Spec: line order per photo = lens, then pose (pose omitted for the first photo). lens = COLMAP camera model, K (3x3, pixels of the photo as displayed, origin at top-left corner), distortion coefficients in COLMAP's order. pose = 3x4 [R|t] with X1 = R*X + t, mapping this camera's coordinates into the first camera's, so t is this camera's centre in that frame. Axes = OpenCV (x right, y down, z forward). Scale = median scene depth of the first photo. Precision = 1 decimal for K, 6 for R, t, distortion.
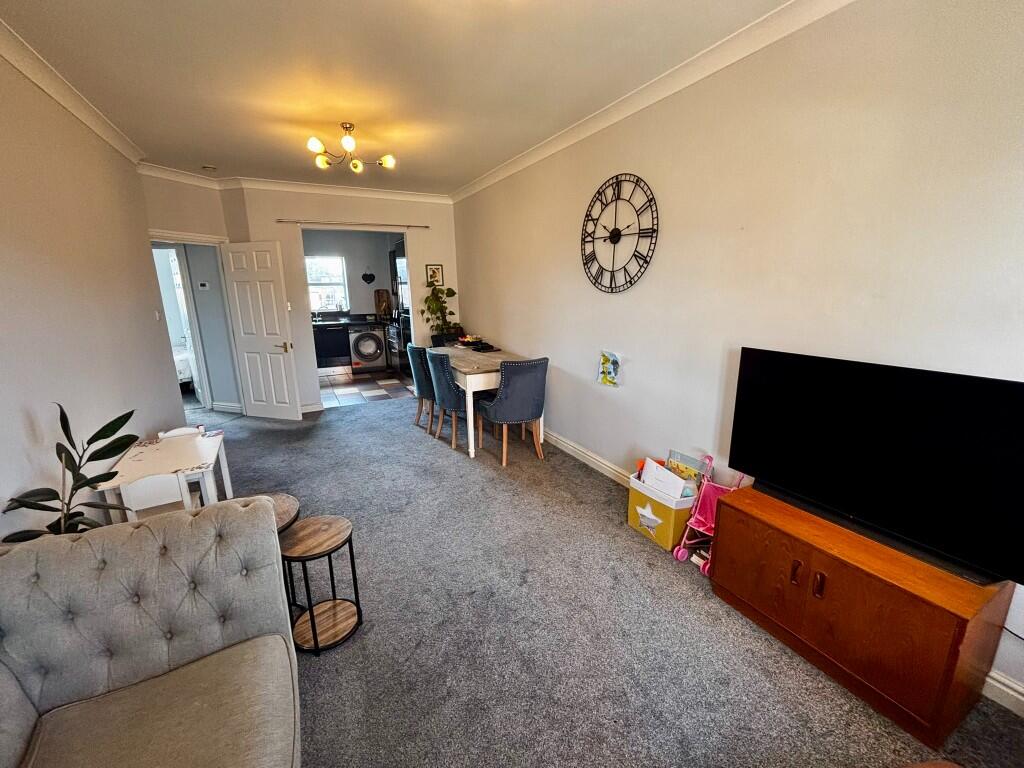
lens RADIAL K [[416.7, 0, 515.5], [0, 416.7, 388.3], [0, 0, 1]] dist [0.000740, -0.000258]
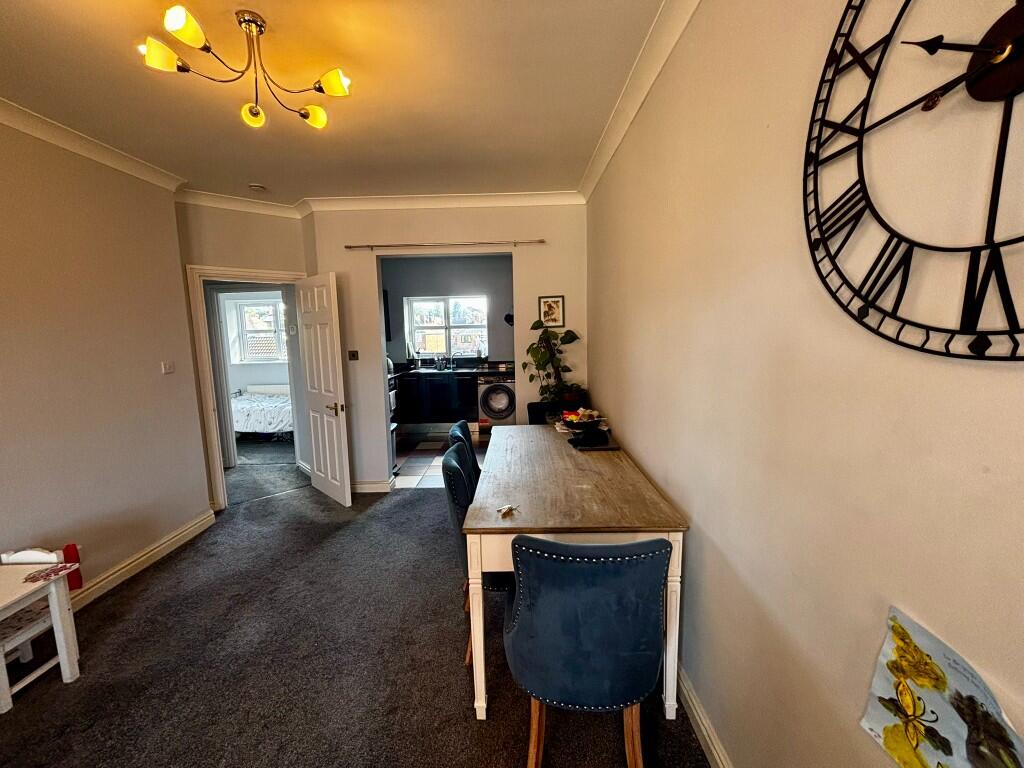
lens RADIAL K [[416.7, 0, 517.3], [0, 416.7, 383.7], [0, 0, 1]] dist [0.000740, -0.000258]
pose [[0.884388, 0.052722, -0.463766, 0.129863], [-0.101016, 0.991671, -0.079898, -0.174226], [0.455691, 0.117508, 0.882348, 0.709535]]
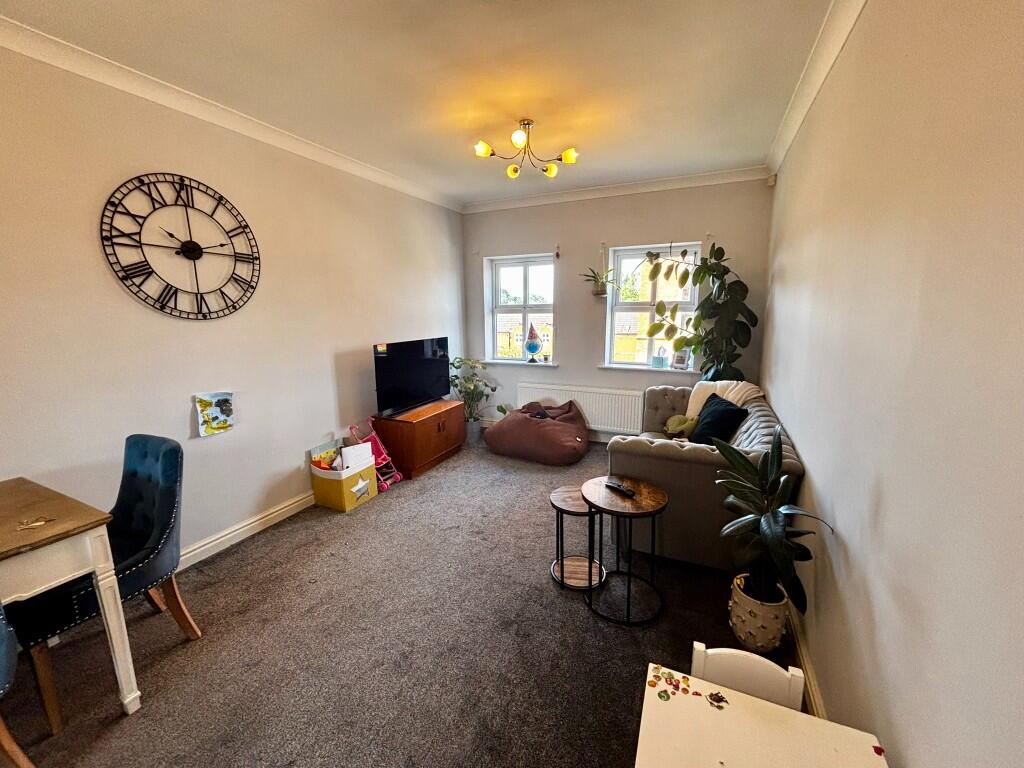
lens RADIAL K [[416.7, 0, 519.7], [0, 416.7, 376.7], [0, 0, 1]] dist [0.000740, -0.000258]
pose [[-0.618485, -0.115737, 0.777226, -0.750114], [0.200935, 0.932917, 0.298817, -0.234122], [-0.759672, 0.340986, -0.553740, 0.977179]]
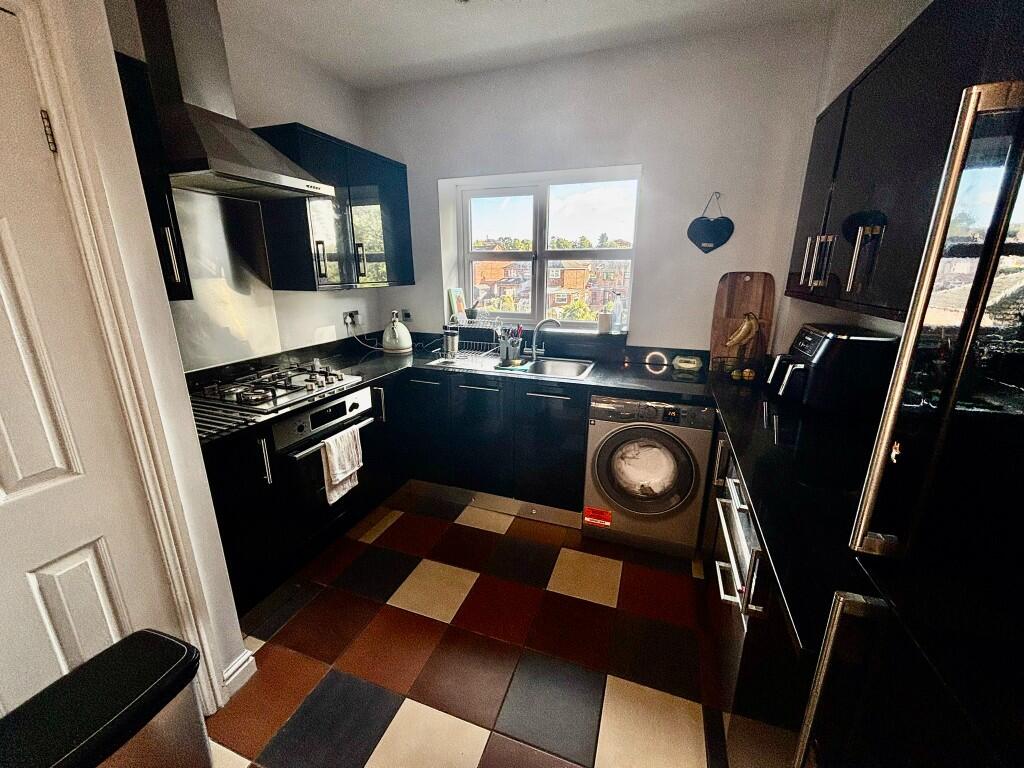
lens RADIAL K [[416.7, 0, 507.8], [0, 416.7, 383.9], [0, 0, 1]] dist [0.000740, -0.000258]
pose [[0.677354, 0.215484, -0.703391, -0.548845], [-0.190154, 0.974930, 0.115555, -0.419156], [0.710657, 0.055481, 0.701347, 1.748815]]
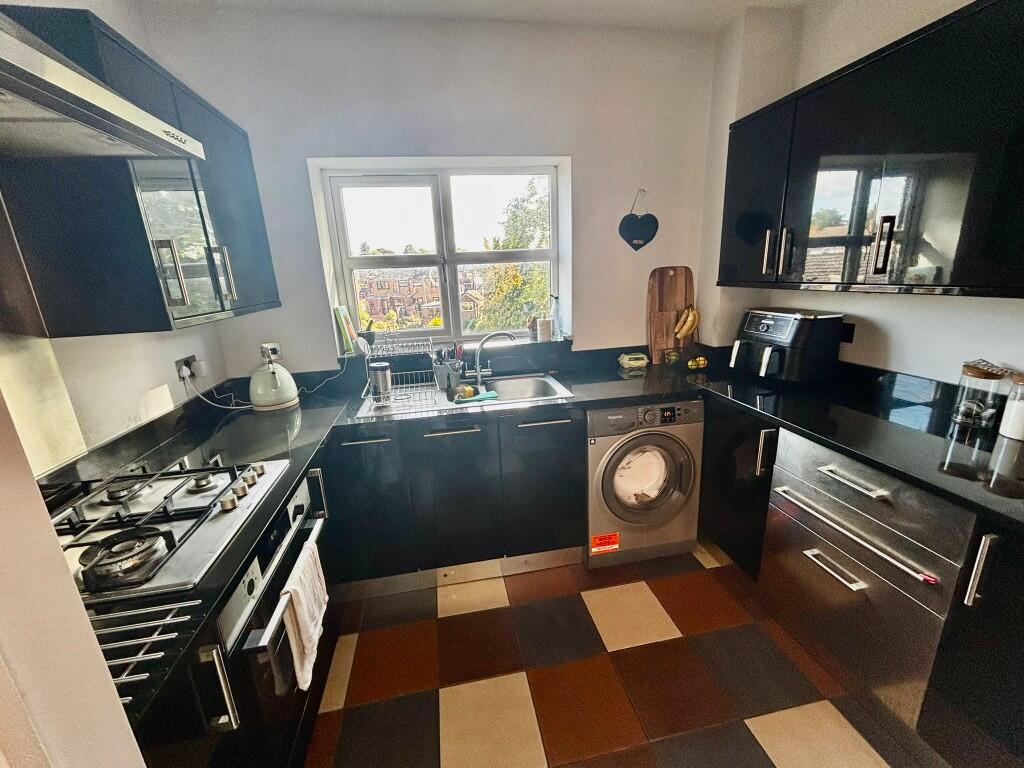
lens RADIAL K [[416.7, 0, 510.1], [0, 416.7, 384.5], [0, 0, 1]] dist [0.000740, -0.000258]
pose [[0.954729, 0.050590, -0.293145, -0.871211], [-0.040827, 0.998392, 0.039332, -0.406519], [0.294663, -0.025583, 0.955259, 1.720475]]
